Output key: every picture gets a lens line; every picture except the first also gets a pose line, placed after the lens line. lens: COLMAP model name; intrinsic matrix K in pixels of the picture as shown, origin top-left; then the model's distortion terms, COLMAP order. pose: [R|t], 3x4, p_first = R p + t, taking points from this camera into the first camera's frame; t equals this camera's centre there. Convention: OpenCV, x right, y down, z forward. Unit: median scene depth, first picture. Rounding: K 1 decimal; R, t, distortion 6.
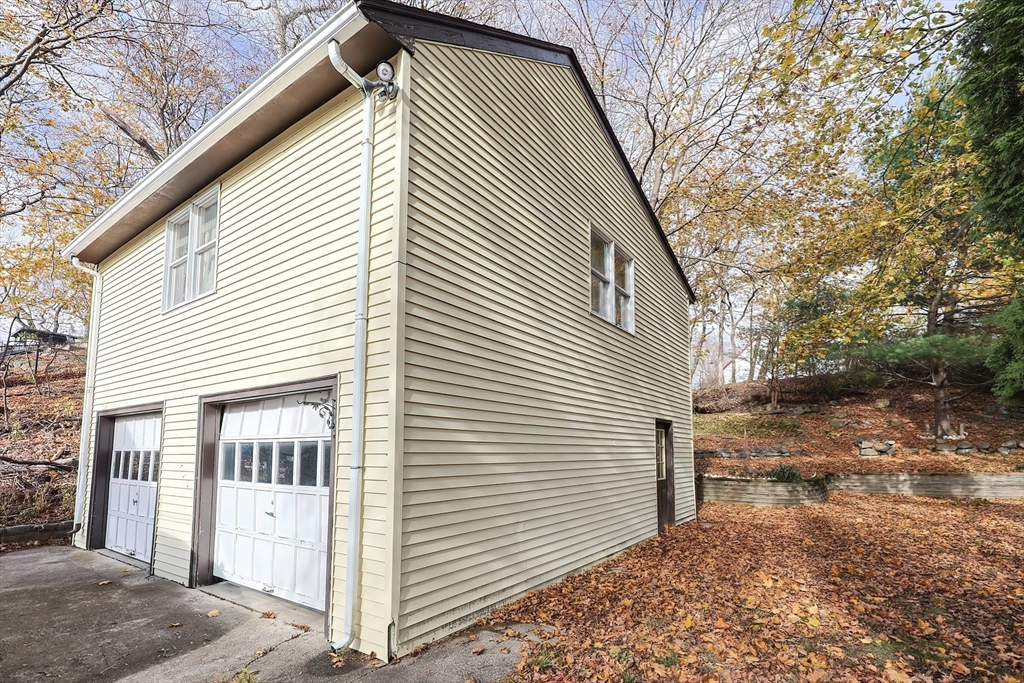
lens RADIAL K [[437.5, 0, 514.4], [0, 437.5, 418.0], [0, 0, 1]] dist [-0.002344, -0.000177]
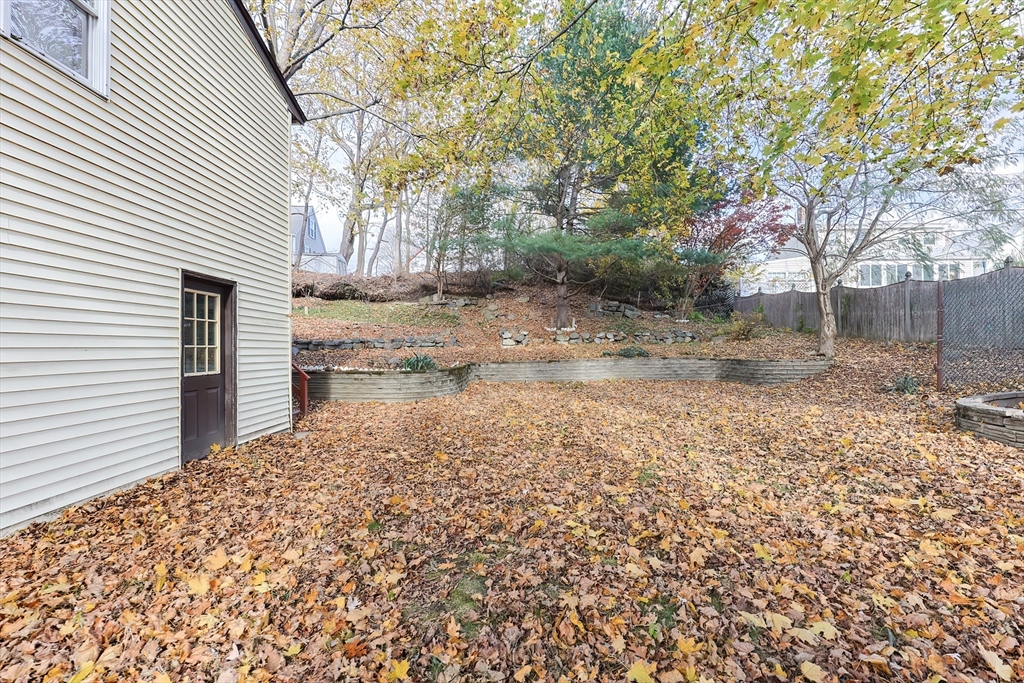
lens RADIAL K [[434.2, 0, 514.6], [0, 434.2, 341.4], [0, 0, 1]] dist [-0.003829, 0.000065]
pose [[0.802015, 0.008880, 0.597238, 0.236023], [-0.042246, 0.998229, 0.041889, 0.037276], [-0.595808, -0.058827, 0.800969, 0.187993]]
